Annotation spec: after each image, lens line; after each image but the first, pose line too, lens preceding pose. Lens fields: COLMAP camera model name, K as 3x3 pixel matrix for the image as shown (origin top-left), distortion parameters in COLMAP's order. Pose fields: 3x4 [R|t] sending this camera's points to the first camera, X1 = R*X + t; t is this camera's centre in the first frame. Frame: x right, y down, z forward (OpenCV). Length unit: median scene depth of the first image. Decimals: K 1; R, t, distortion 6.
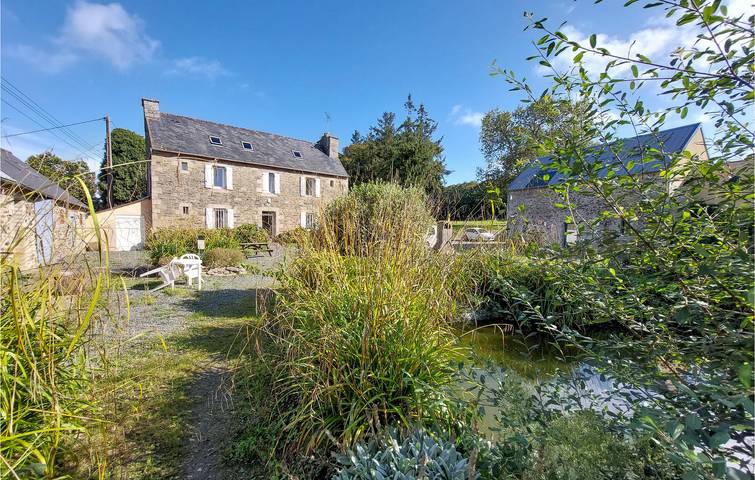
lens RADIAL K [[513.1, 0, 380.3], [0, 513.1, 253.5], [0, 0, 1]] dist [0.077568, -0.002033]
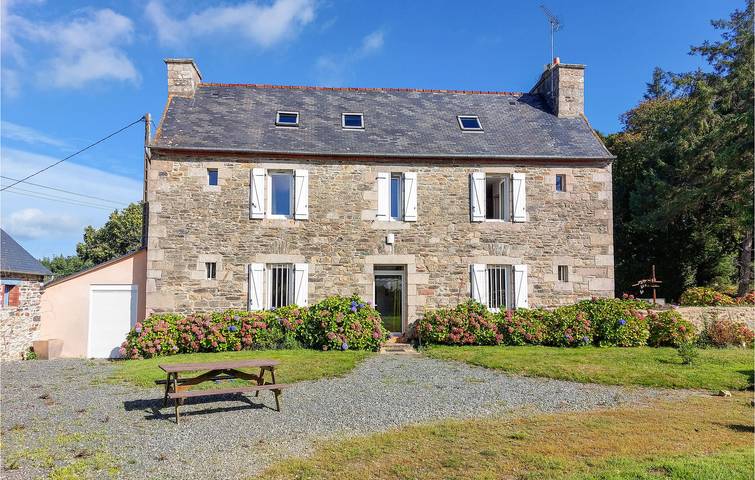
lens RADIAL K [[513.1, 0, 380.3], [0, 513.1, 253.5], [0, 0, 1]] dist [0.077568, -0.002033]
pose [[0.819253, -0.053727, -0.570909, 0.009458], [-0.010066, 0.994100, -0.107997, -0.047300], [0.573343, 0.094223, 0.813879, 0.670549]]
